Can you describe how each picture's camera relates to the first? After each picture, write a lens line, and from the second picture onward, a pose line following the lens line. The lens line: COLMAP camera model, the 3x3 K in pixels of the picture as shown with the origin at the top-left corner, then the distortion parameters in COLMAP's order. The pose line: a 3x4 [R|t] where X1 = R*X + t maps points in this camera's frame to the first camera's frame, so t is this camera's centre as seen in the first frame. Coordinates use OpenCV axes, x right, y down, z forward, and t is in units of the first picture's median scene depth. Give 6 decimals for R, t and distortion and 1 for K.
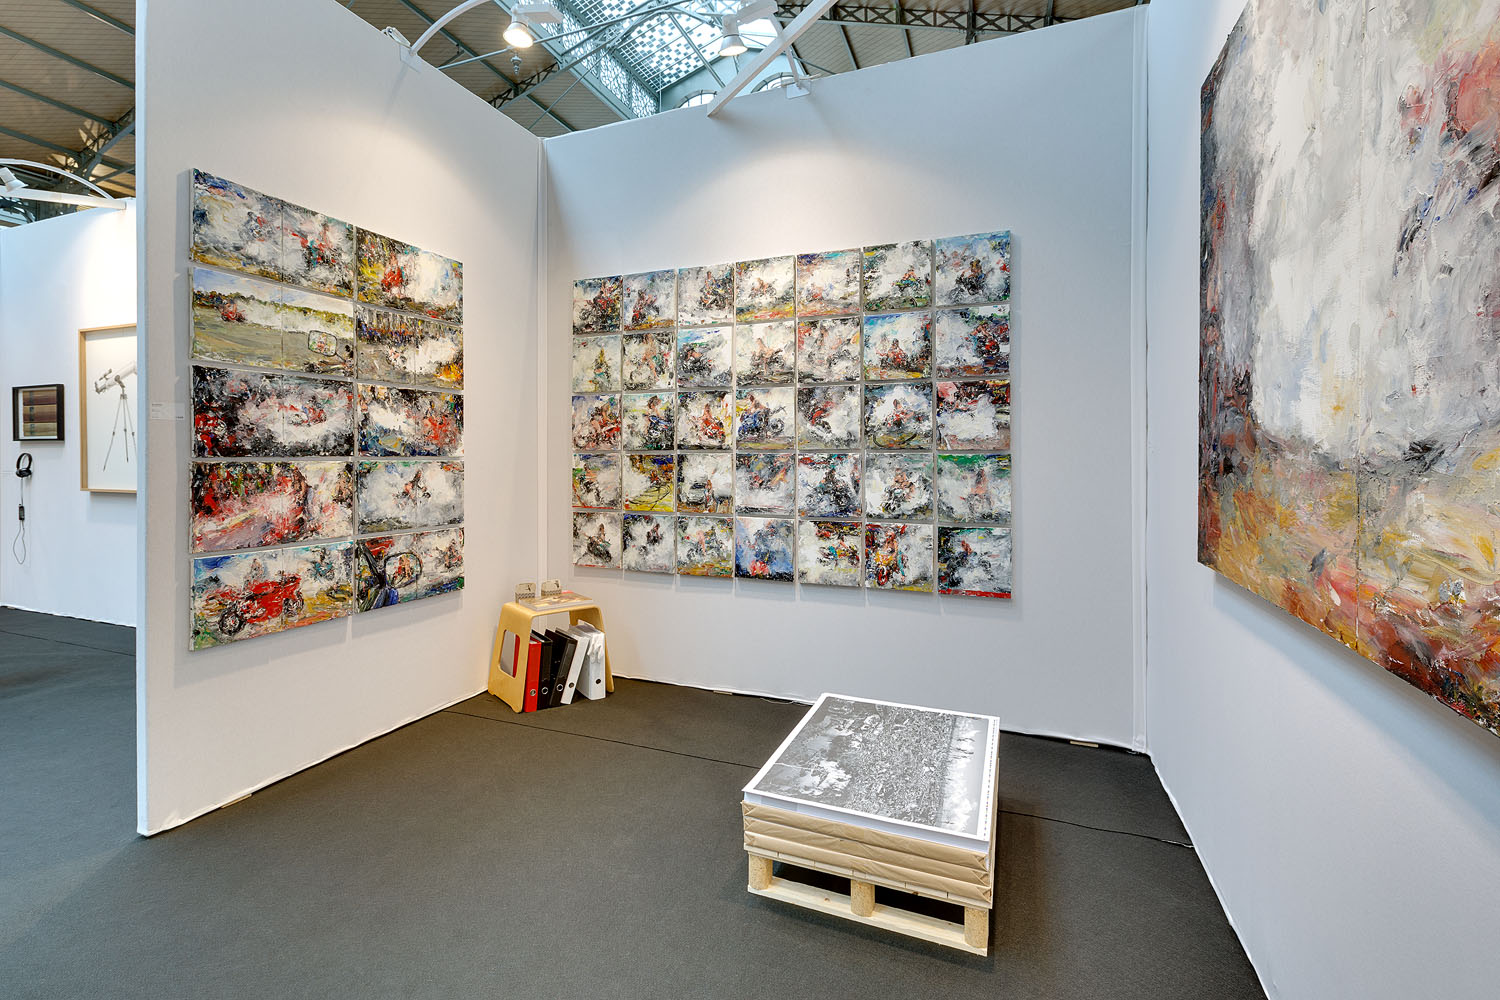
lens RADIAL K [[715.0, 0, 693.3], [0, 715.0, 476.1], [0, 0, 1]] dist [-0.008748, 0.003937]
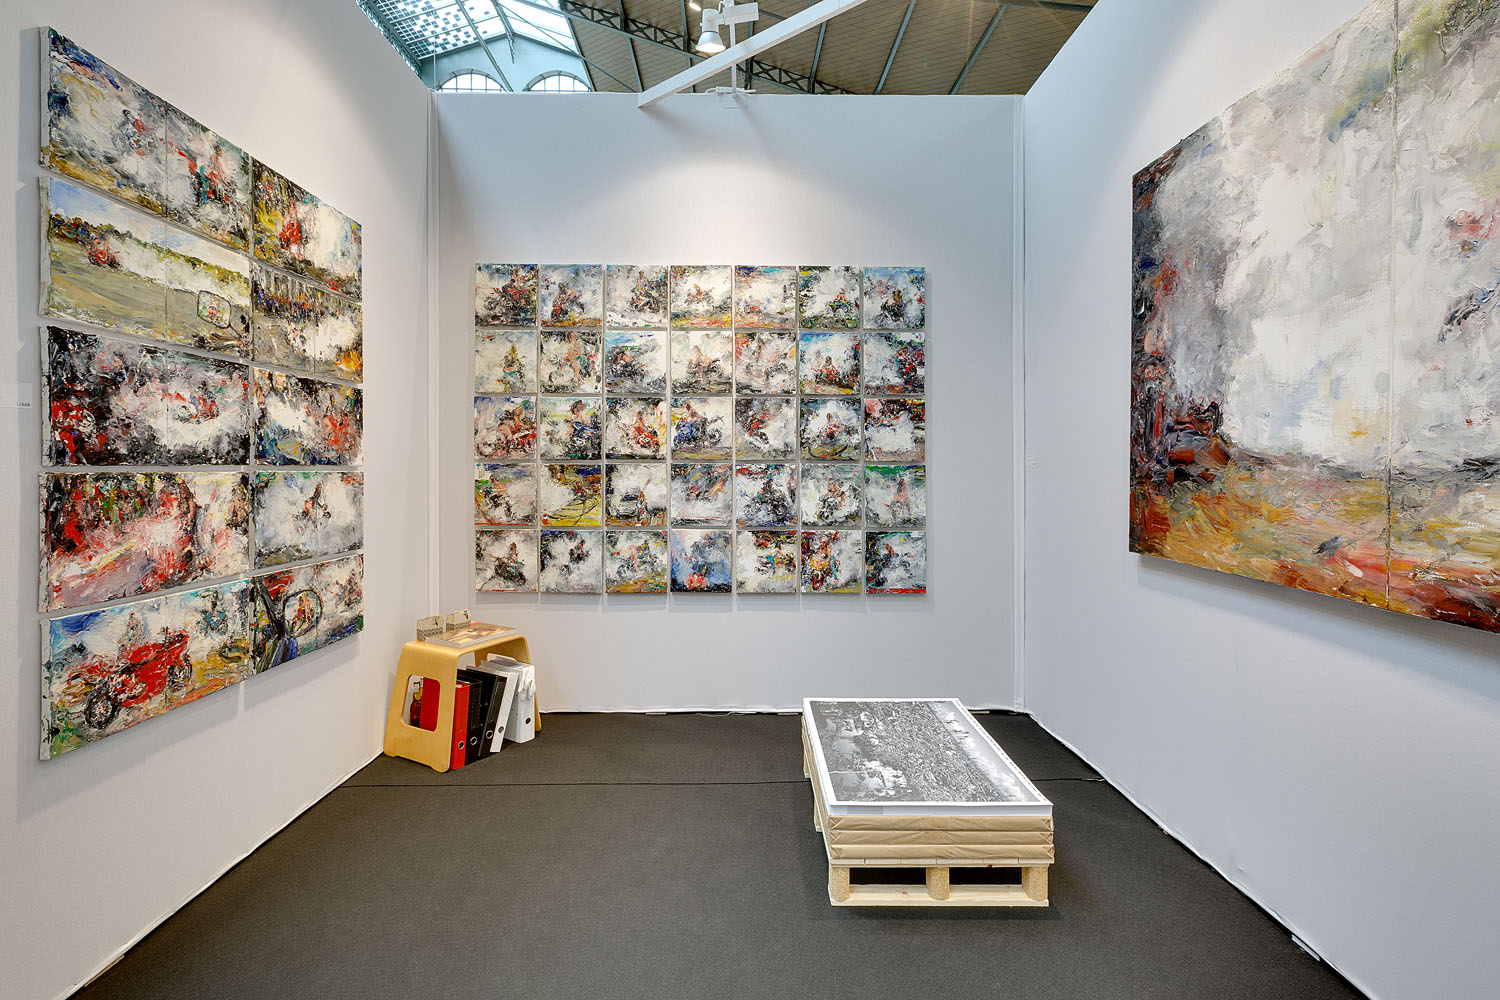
lens RADIAL K [[715.0, 0, 753.3], [0, 715.0, 483.3], [0, 0, 1]] dist [-0.008748, 0.003937]
pose [[0.905223, -0.007034, 0.424878, -0.278723], [0.009096, 0.999955, -0.002826, -0.001549], [-0.424839, 0.006423, 0.905246, 0.091398]]
